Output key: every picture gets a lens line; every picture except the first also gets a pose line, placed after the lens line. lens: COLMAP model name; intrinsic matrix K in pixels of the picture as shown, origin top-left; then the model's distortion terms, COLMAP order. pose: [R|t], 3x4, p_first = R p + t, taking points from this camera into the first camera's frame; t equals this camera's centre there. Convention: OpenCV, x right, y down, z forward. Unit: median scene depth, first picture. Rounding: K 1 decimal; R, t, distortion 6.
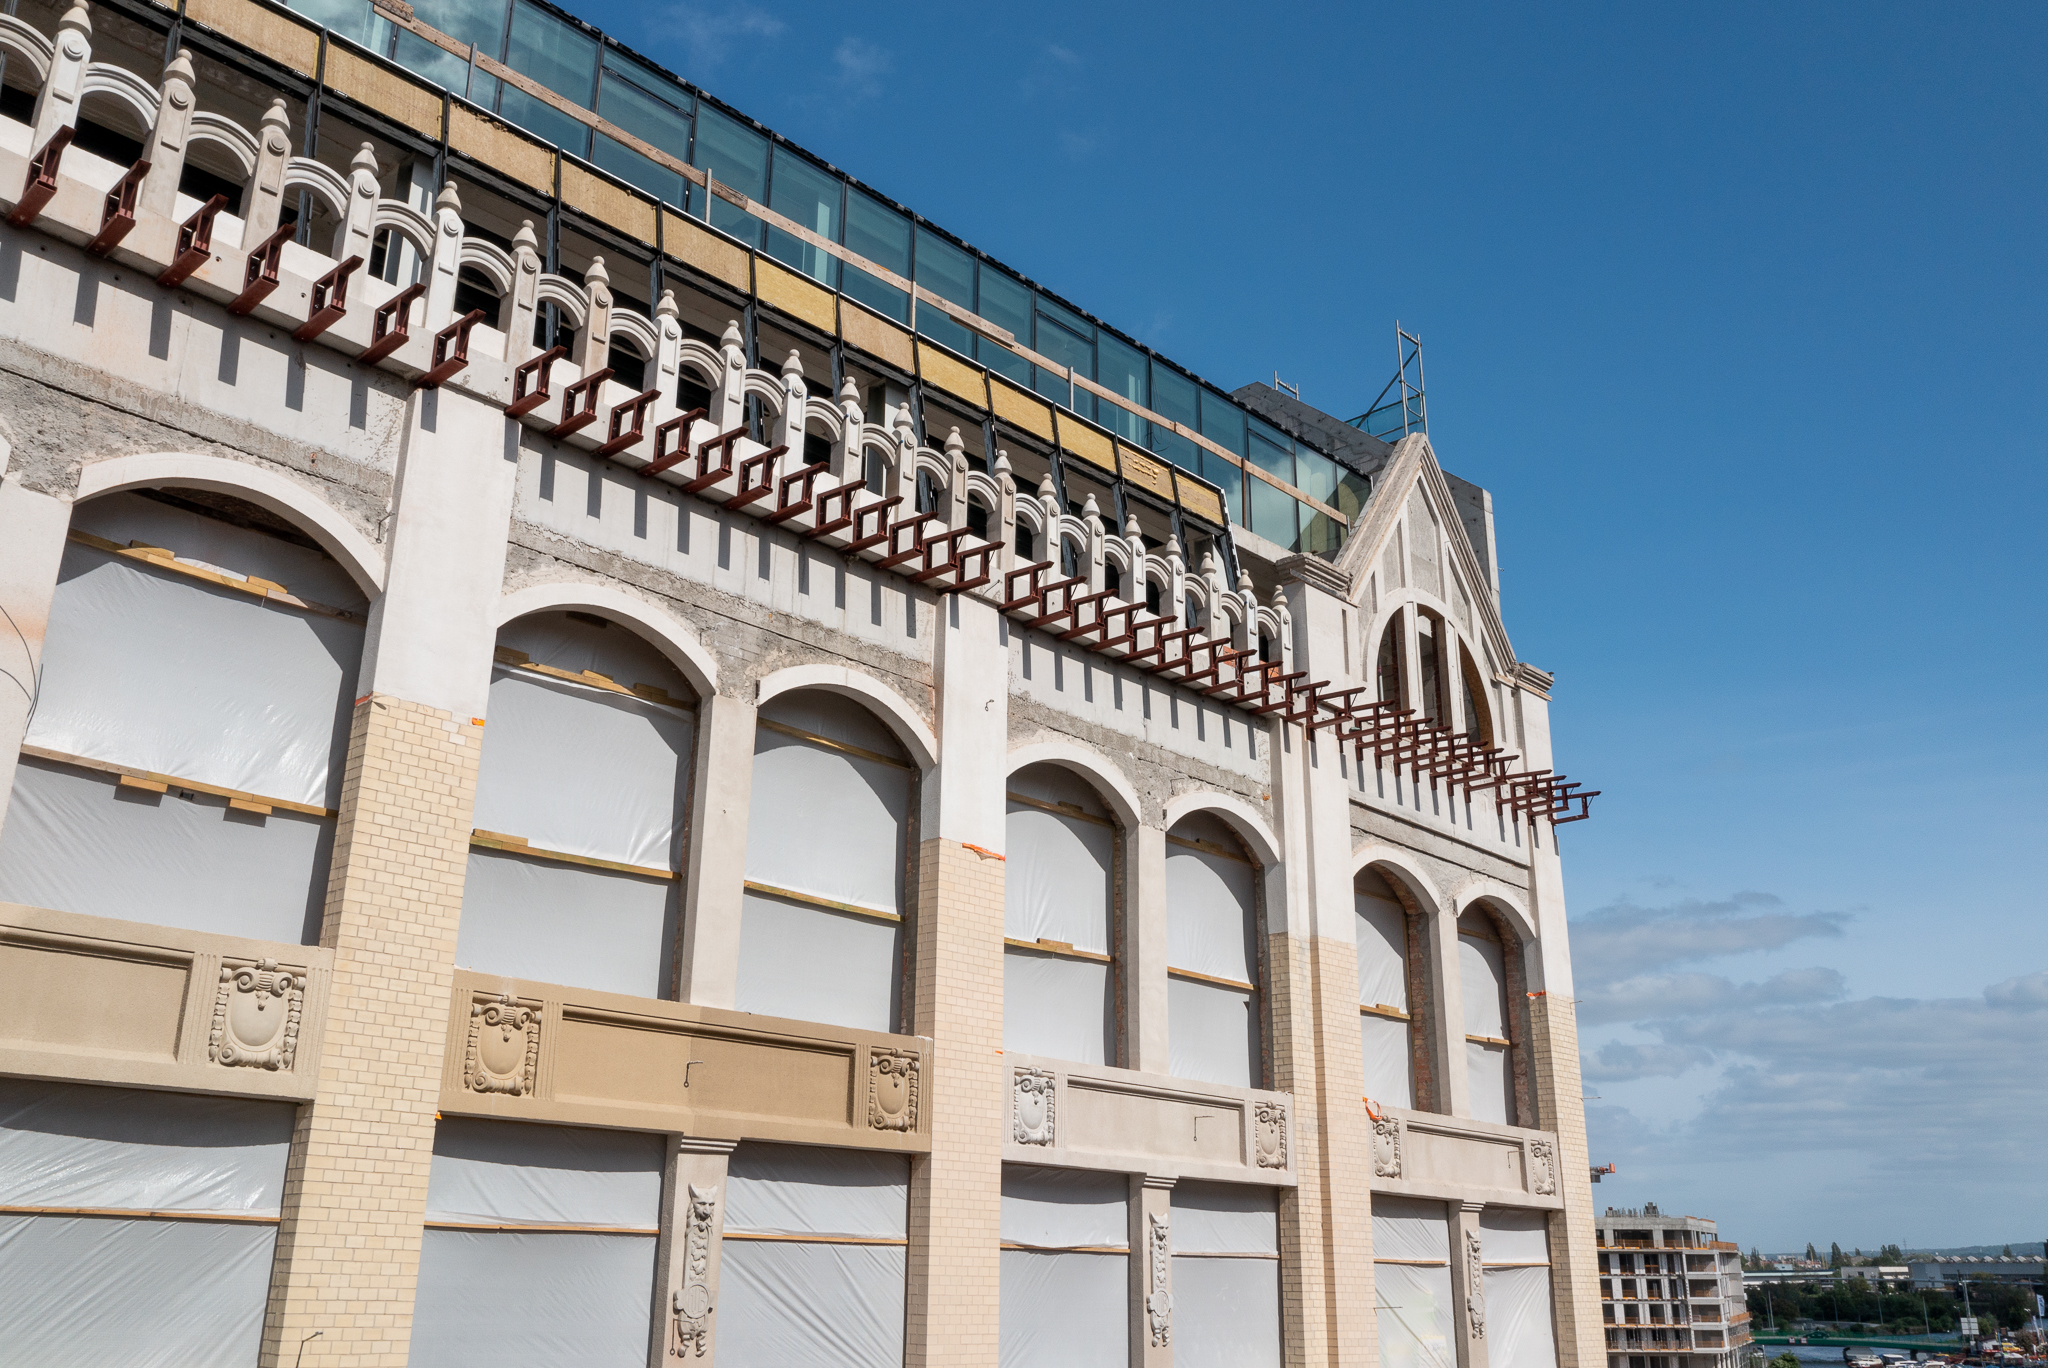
lens RADIAL K [[1745.9, 0, 1001.0], [0, 1745.9, 686.1], [0, 0, 1]] dist [-0.025670, 0.015418]
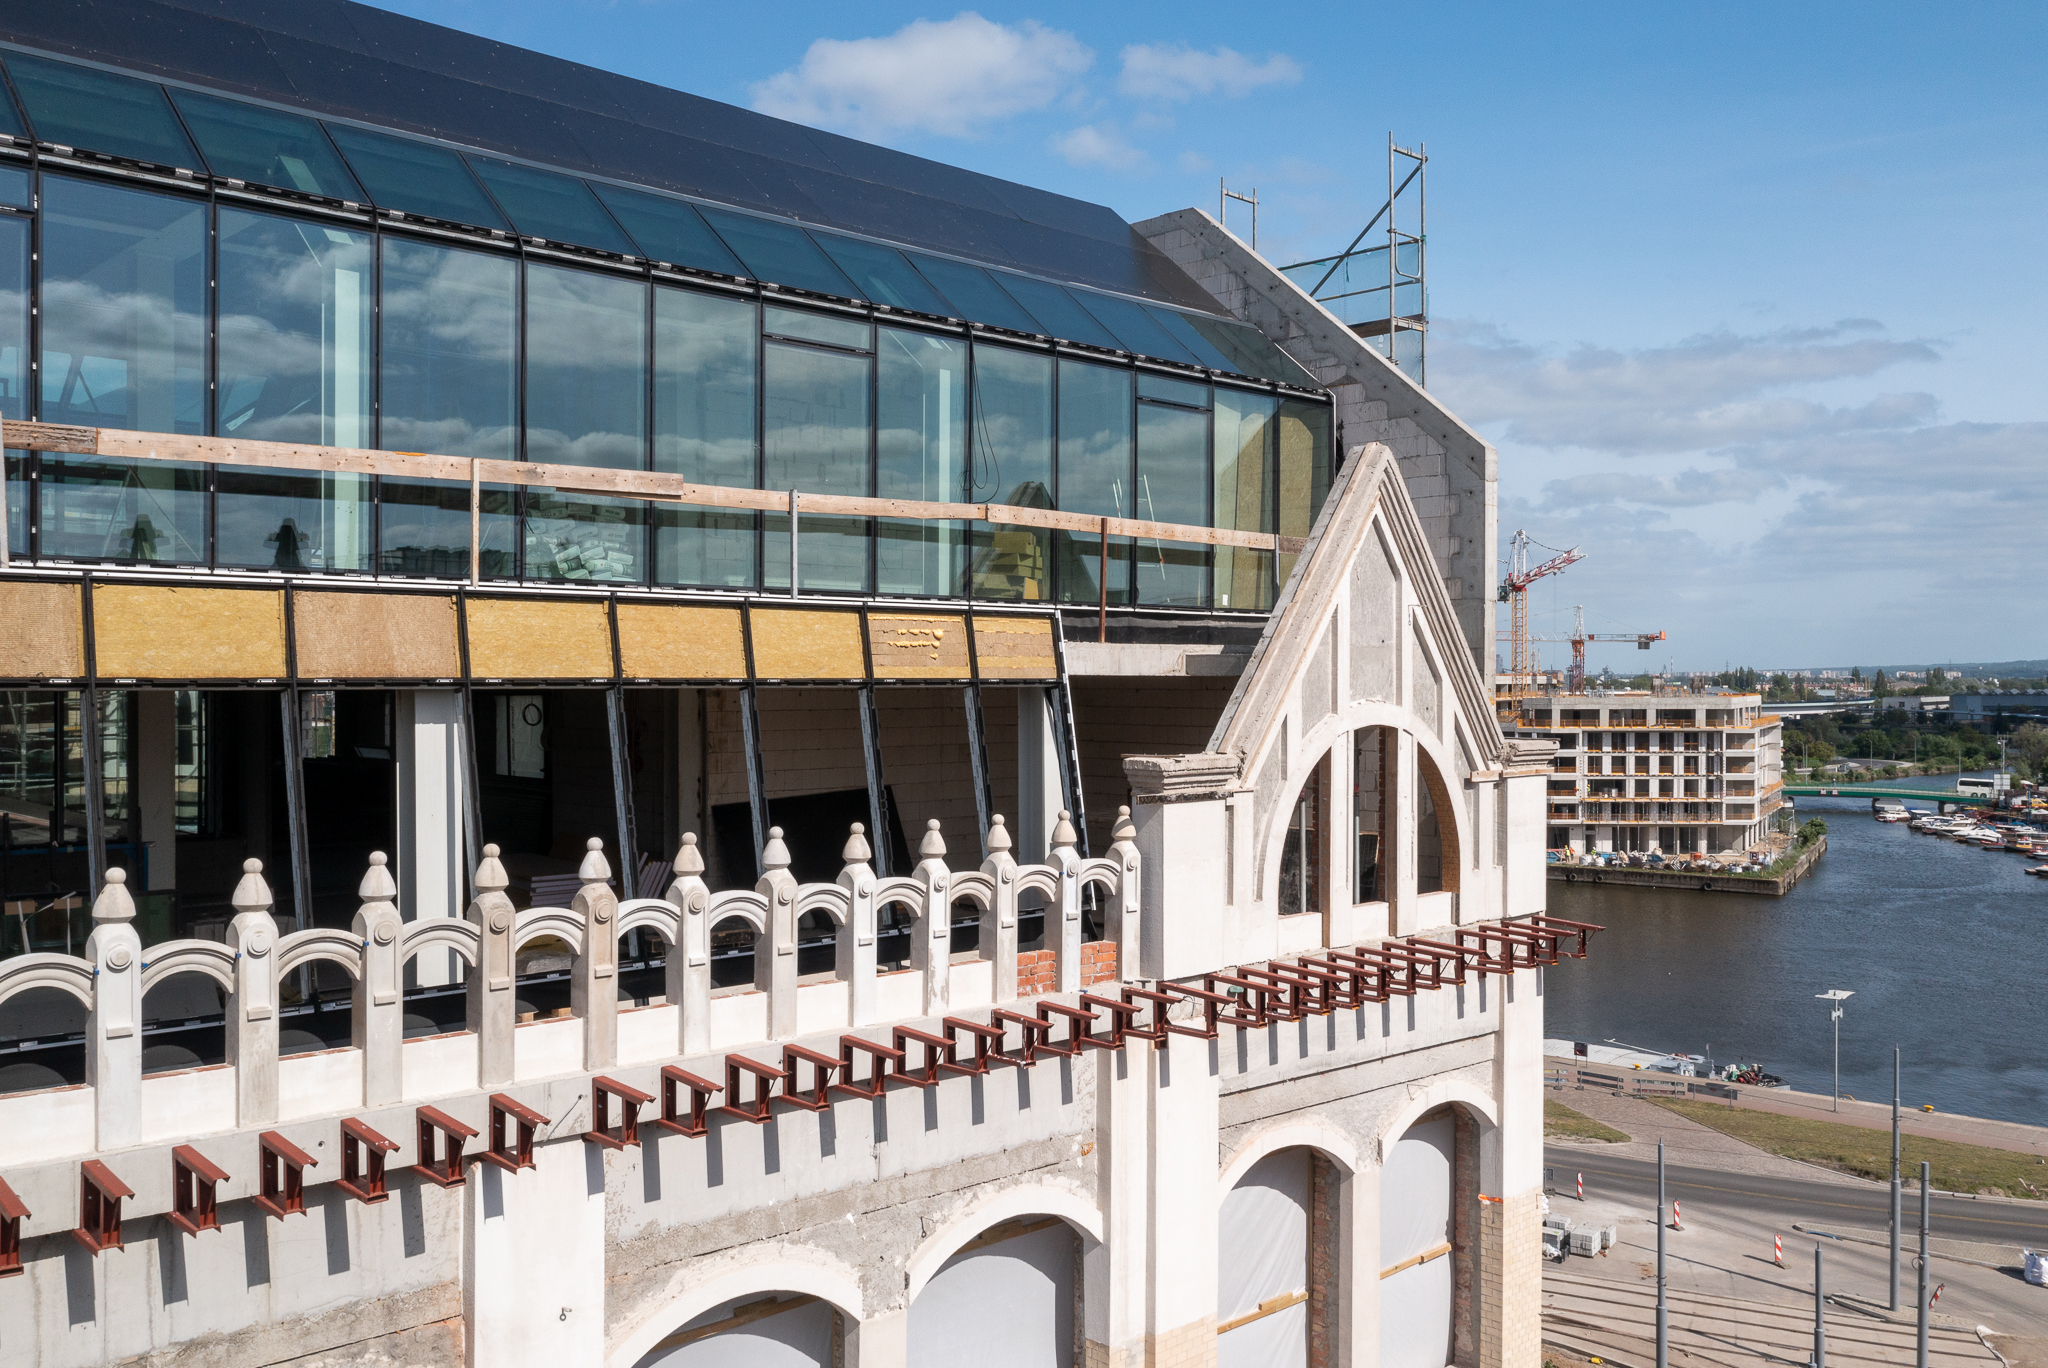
lens RADIAL K [[1741.2, 0, 993.3], [0, 1741.2, 707.5], [0, 0, 1]] dist [-0.016858, 0.007834]
pose [[0.999024, -0.007384, -0.043559, 0.139840], [0.021204, 0.945098, 0.326097, -0.314814], [0.038760, -0.326702, 0.944332, 0.385655]]
